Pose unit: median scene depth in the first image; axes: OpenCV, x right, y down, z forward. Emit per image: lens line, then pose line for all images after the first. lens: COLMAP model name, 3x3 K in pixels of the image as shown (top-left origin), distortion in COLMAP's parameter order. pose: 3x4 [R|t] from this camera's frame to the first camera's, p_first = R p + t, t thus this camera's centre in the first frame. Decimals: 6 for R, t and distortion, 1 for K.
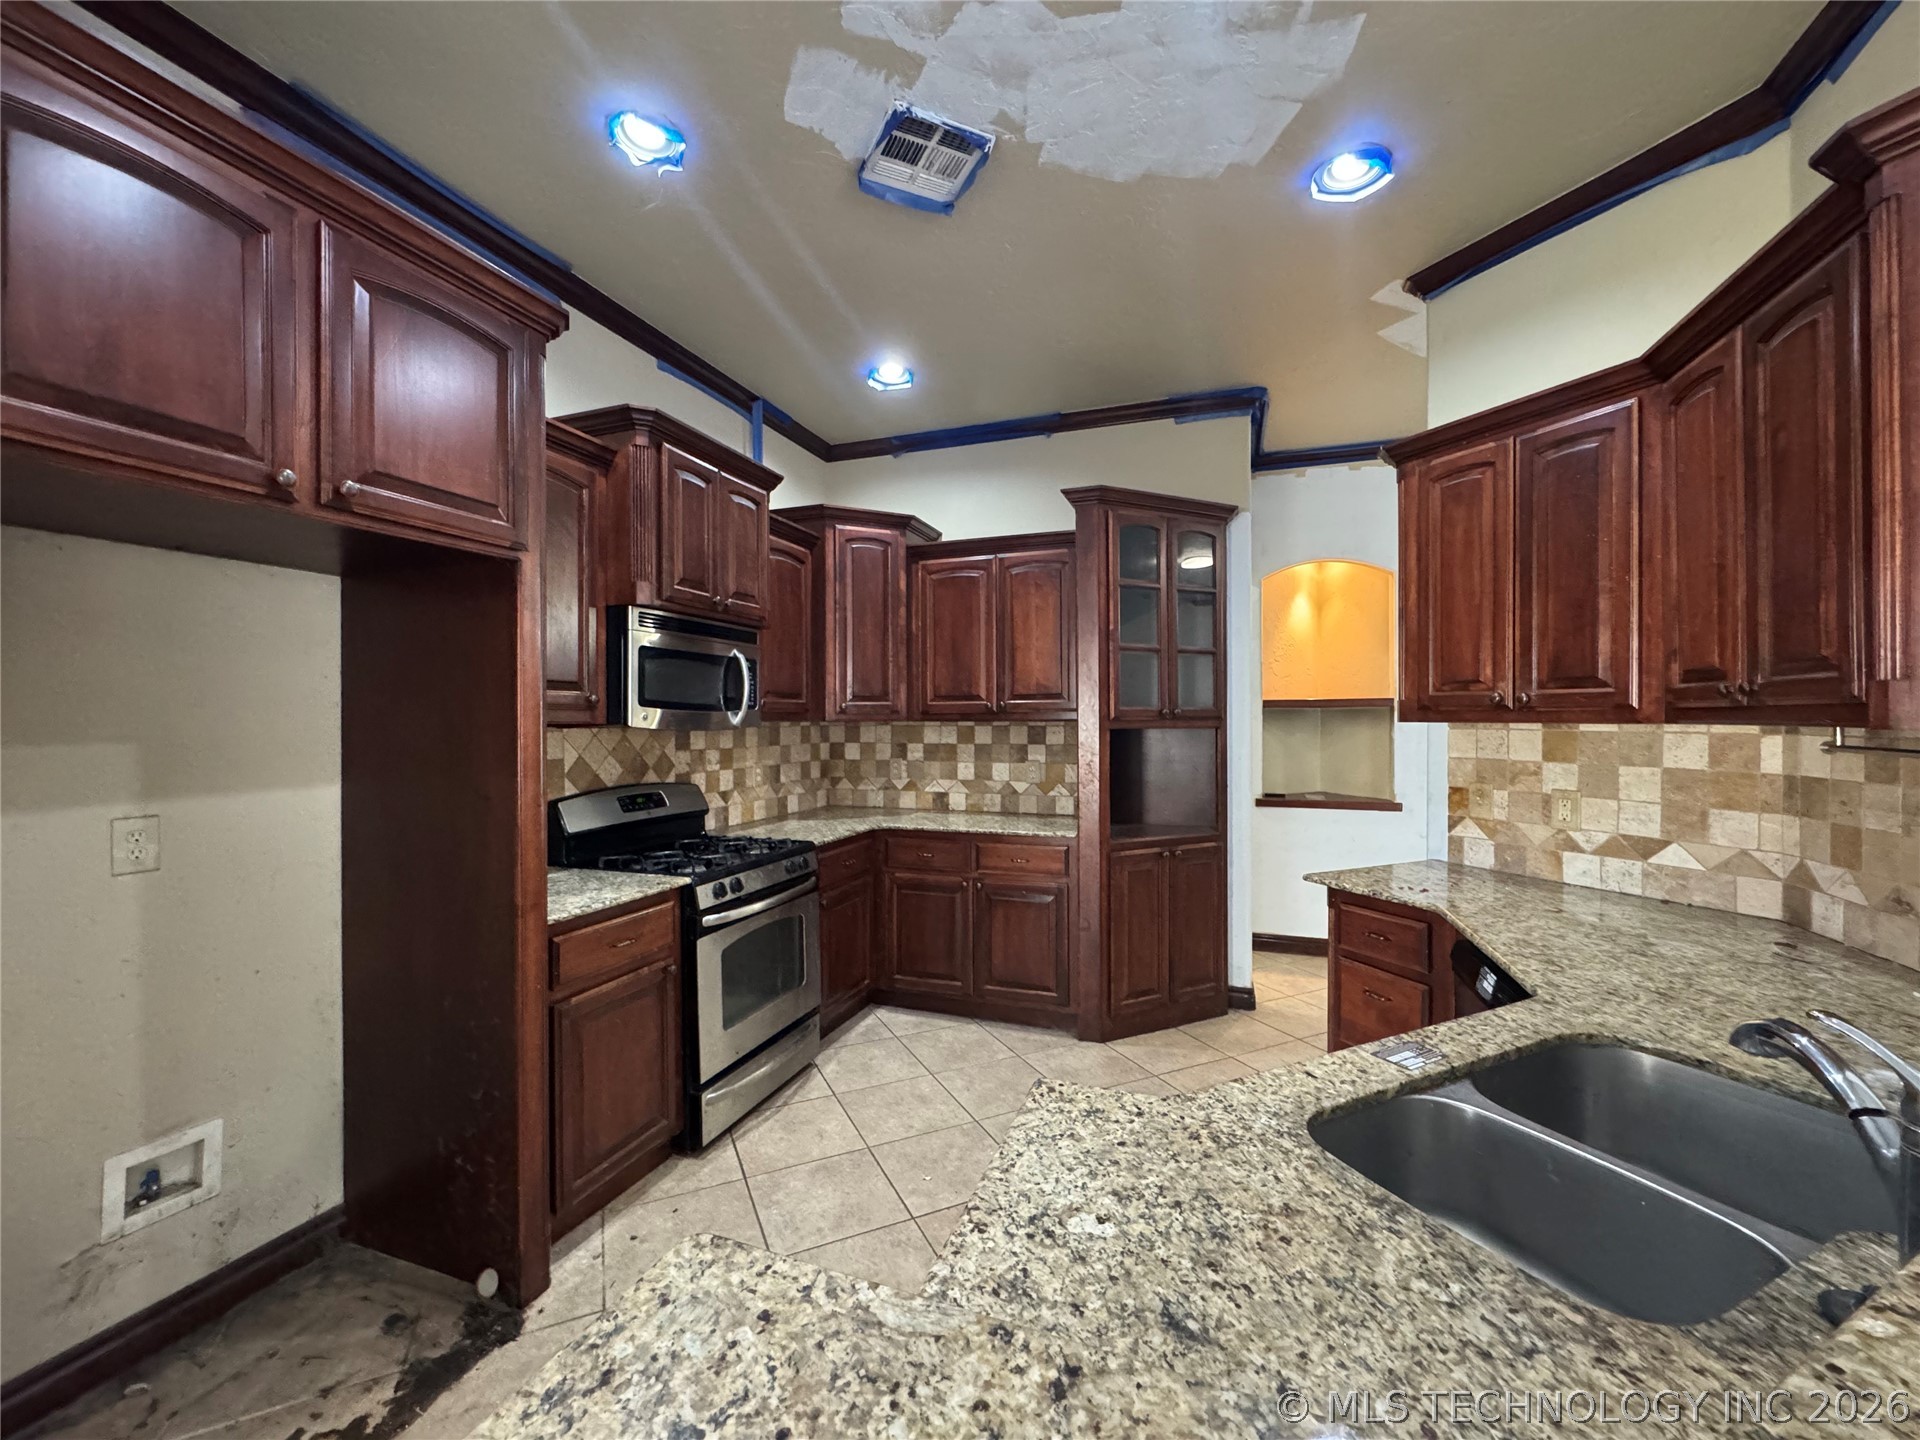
lens RADIAL K [[766.3, 0, 959.2], [0, 766.3, 720.9], [0, 0, 1]] dist [-0.004349, 0.000603]
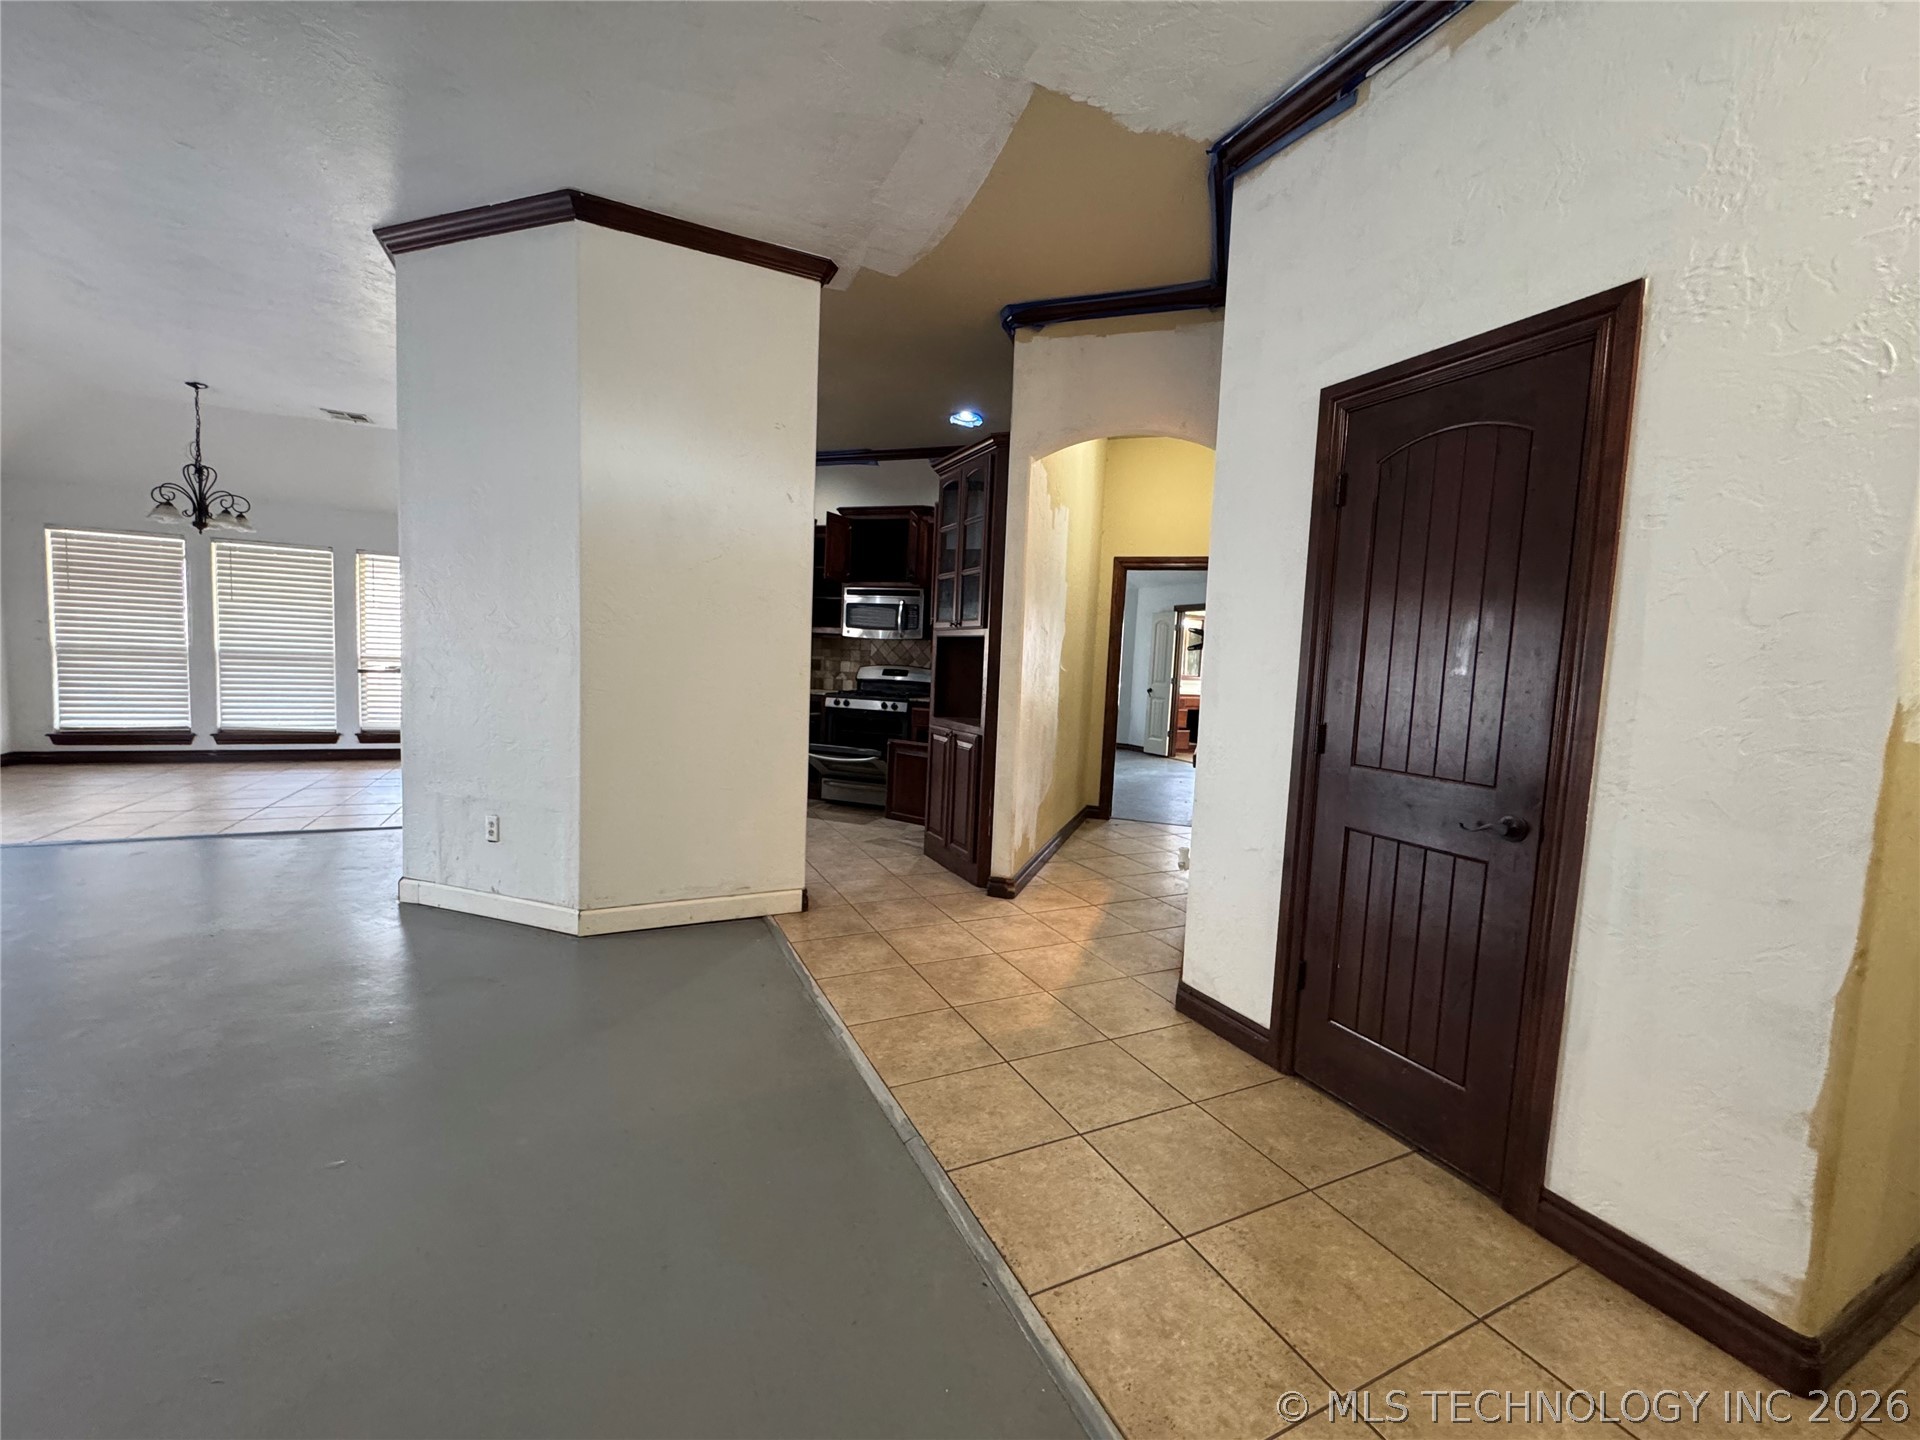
lens RADIAL K [[766.3, 0, 959.2], [0, 766.3, 720.9], [0, 0, 1]] dist [-0.004349, 0.000603]
pose [[0.011326, 0.085830, -0.996245, 1.710835], [-0.046568, 0.995274, 0.085216, 0.044585], [0.998851, 0.045428, 0.015269, 1.092047]]
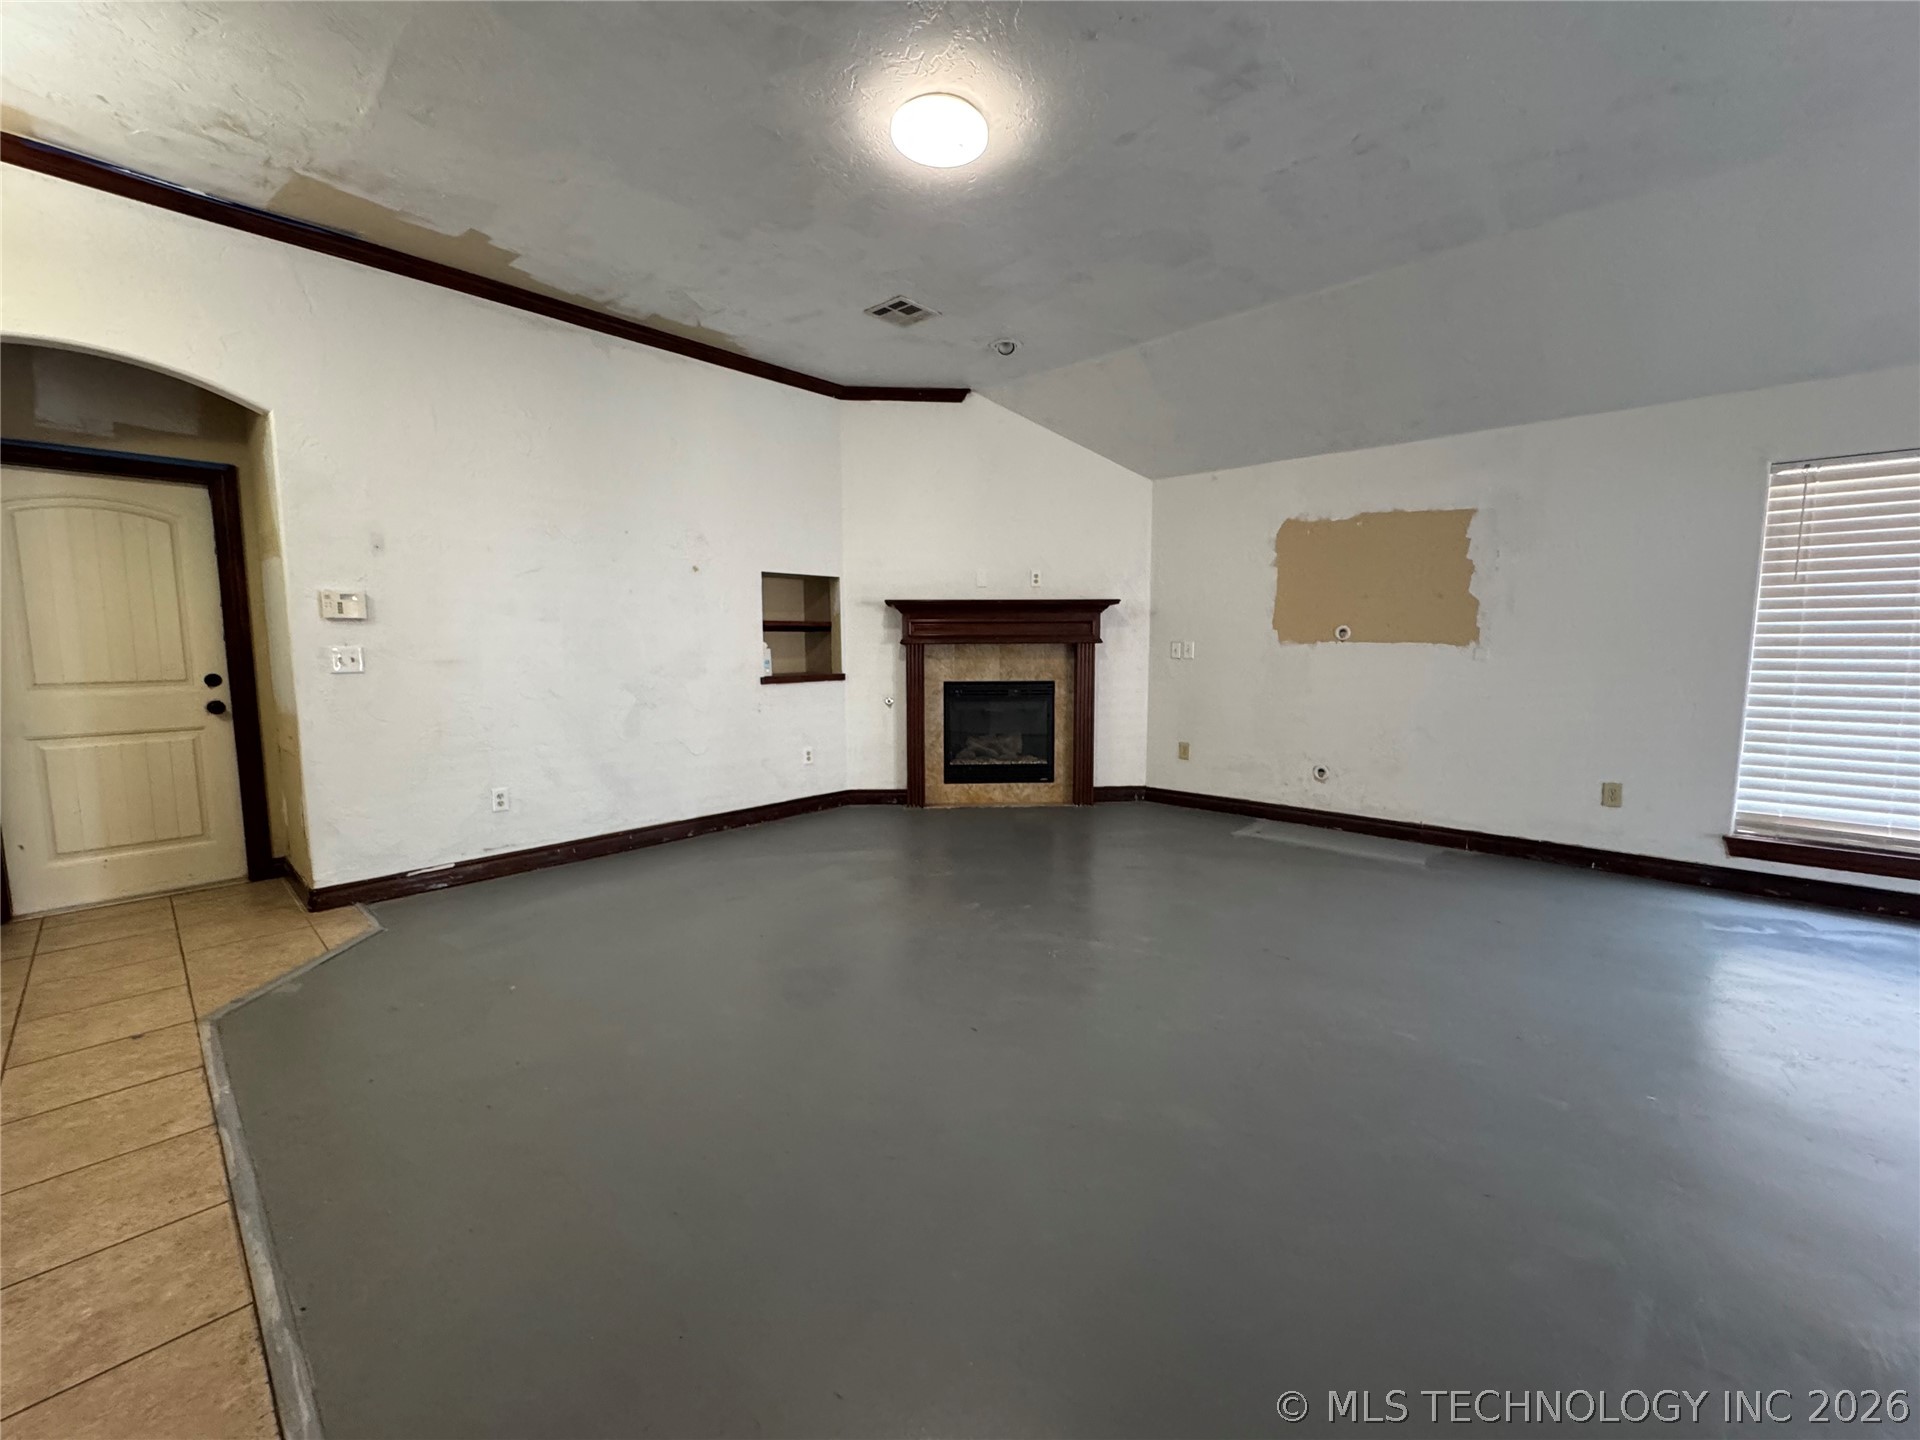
lens RADIAL K [[766.3, 0, 959.2], [0, 766.3, 720.9], [0, 0, 1]] dist [-0.004349, 0.000603]
pose [[-0.383050, -0.092910, 0.919043, 0.722384], [0.006347, 0.994641, 0.103198, 0.056930], [-0.923706, 0.045363, -0.380407, 0.930527]]
